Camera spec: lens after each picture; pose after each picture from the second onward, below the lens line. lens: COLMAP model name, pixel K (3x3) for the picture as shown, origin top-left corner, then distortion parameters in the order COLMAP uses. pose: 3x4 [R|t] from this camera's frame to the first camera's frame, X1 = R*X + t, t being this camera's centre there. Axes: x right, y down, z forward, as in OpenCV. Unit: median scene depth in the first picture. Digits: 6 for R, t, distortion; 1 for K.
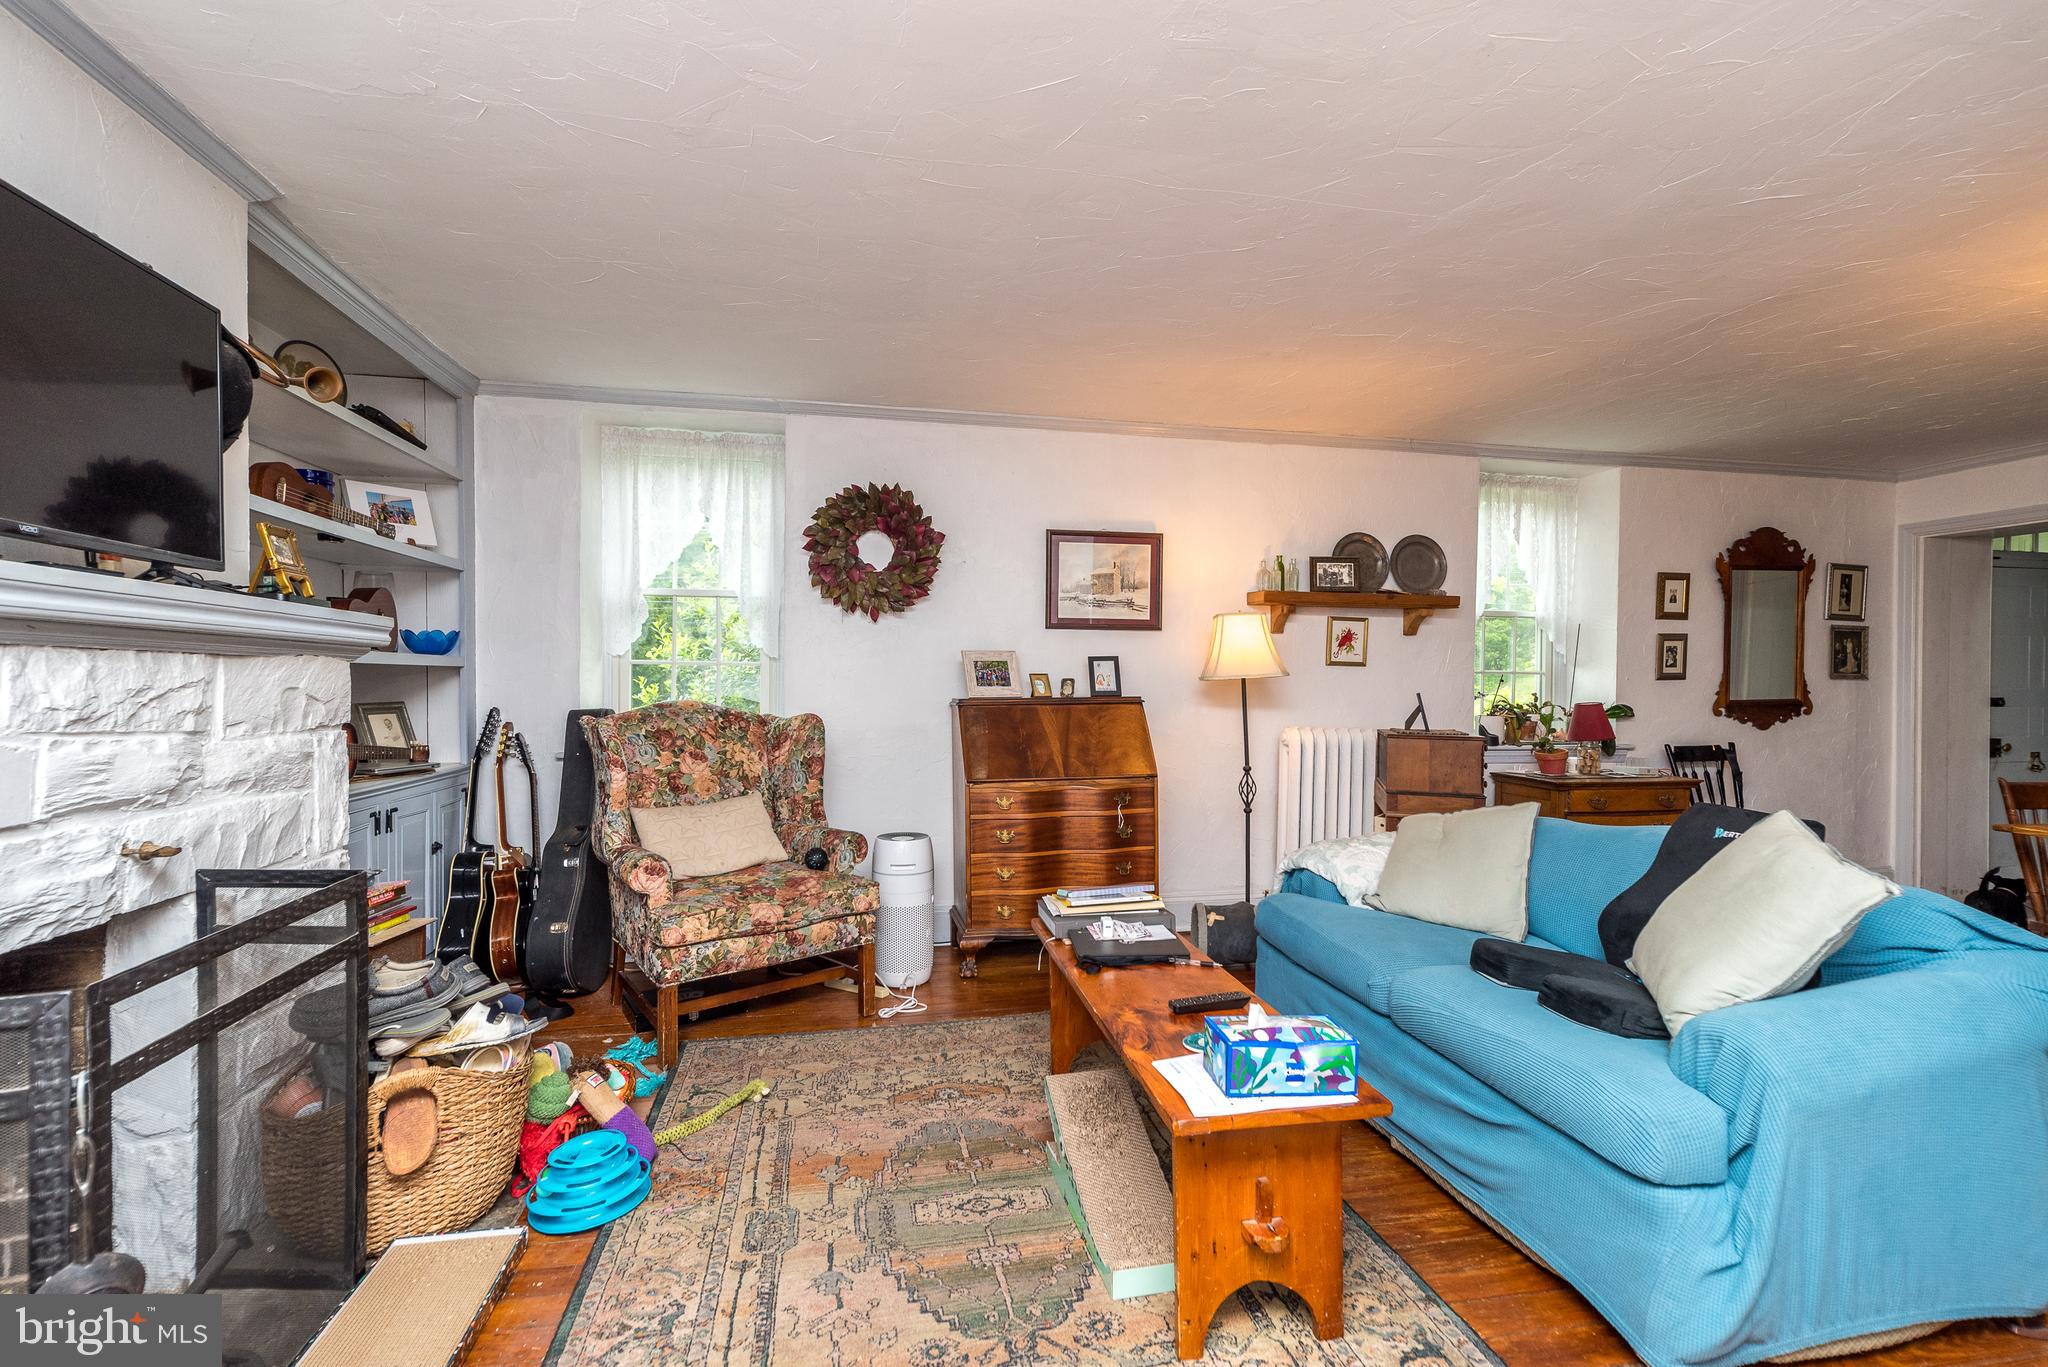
lens RADIAL K [[946.6, 0, 1024.0], [0, 946.6, 683.5], [0, 0, 1]] dist [0.002566, 0.000034]
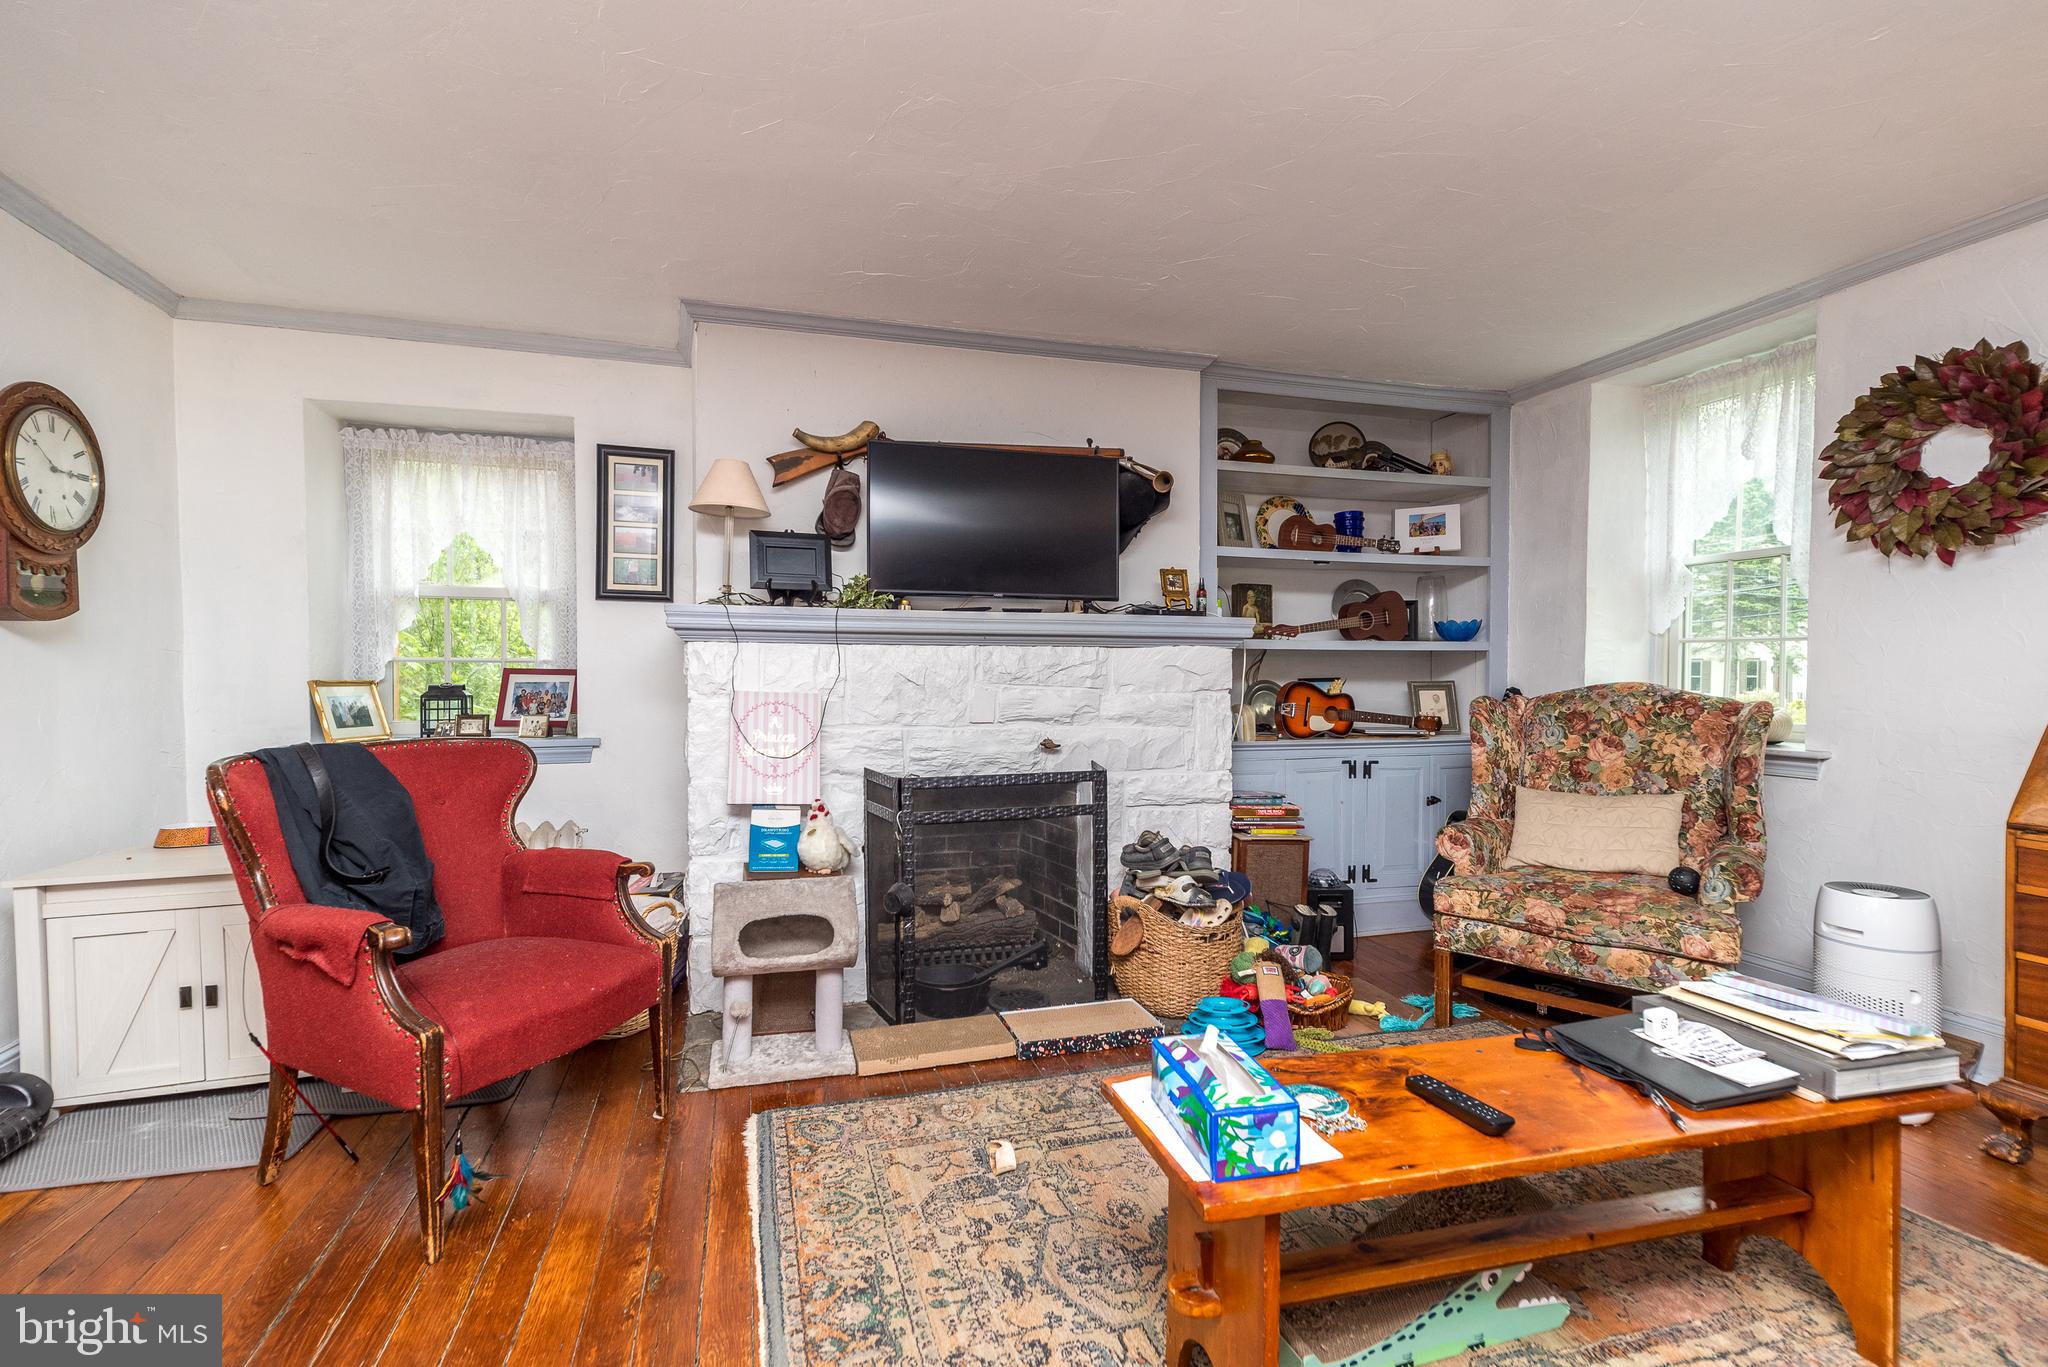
lens RADIAL K [[913.6, 0, 1020.8], [0, 913.6, 687.5], [0, 0, 1]] dist [0.007094, -0.000186]
pose [[0.082174, 0.014962, -0.996506, 0.530188], [-0.003357, 0.999886, 0.014736, 0.013701], [0.996612, 0.002134, 0.082215, 0.401209]]
